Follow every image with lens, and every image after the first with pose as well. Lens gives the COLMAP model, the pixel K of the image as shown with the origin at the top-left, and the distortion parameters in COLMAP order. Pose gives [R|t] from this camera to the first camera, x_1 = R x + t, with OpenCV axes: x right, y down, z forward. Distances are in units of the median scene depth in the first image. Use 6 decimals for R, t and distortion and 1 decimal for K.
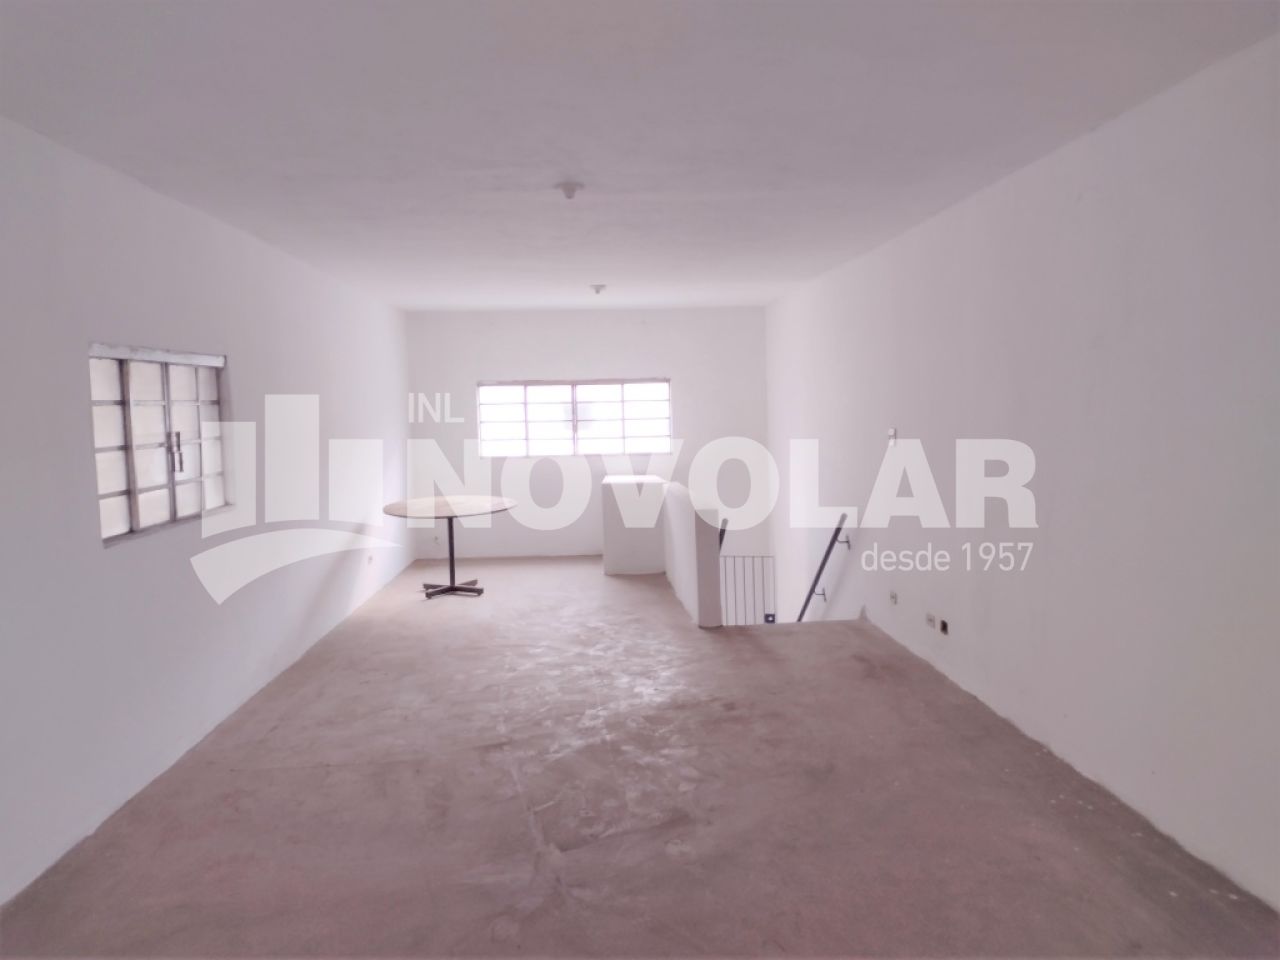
lens RADIAL K [[982.2, 0, 595.4], [0, 982.2, 458.9], [0, 0, 1]] dist [0.100504, -0.175394]
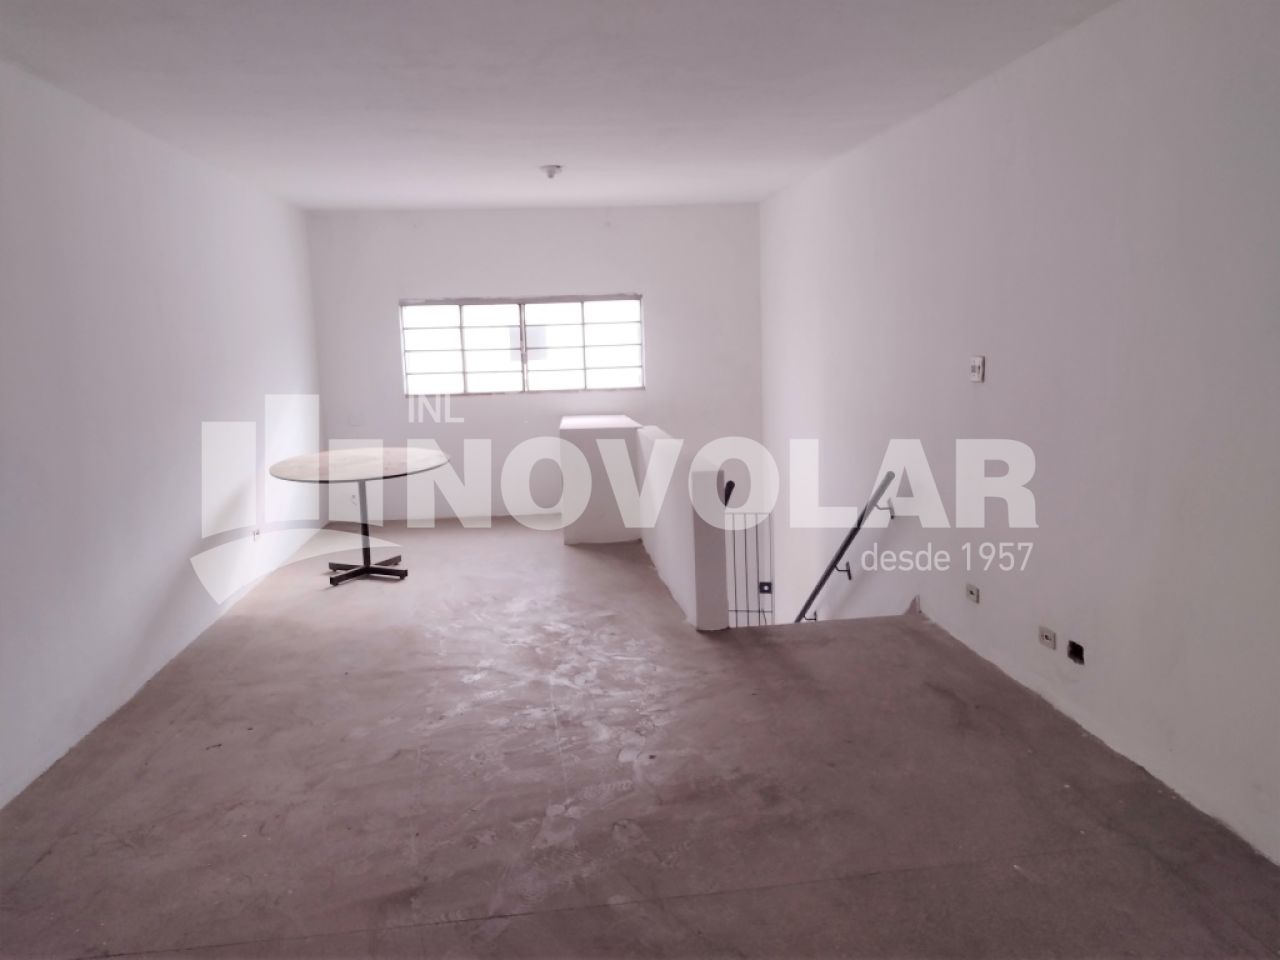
lens RADIAL K [[982.2, 0, 595.4], [0, 982.2, 458.9], [0, 0, 1]] dist [0.100504, -0.175394]
pose [[0.998674, -0.015508, 0.049093, -0.005046], [0.011792, 0.997106, 0.075108, -0.013516], [-0.050115, -0.074429, 0.995966, 0.293159]]
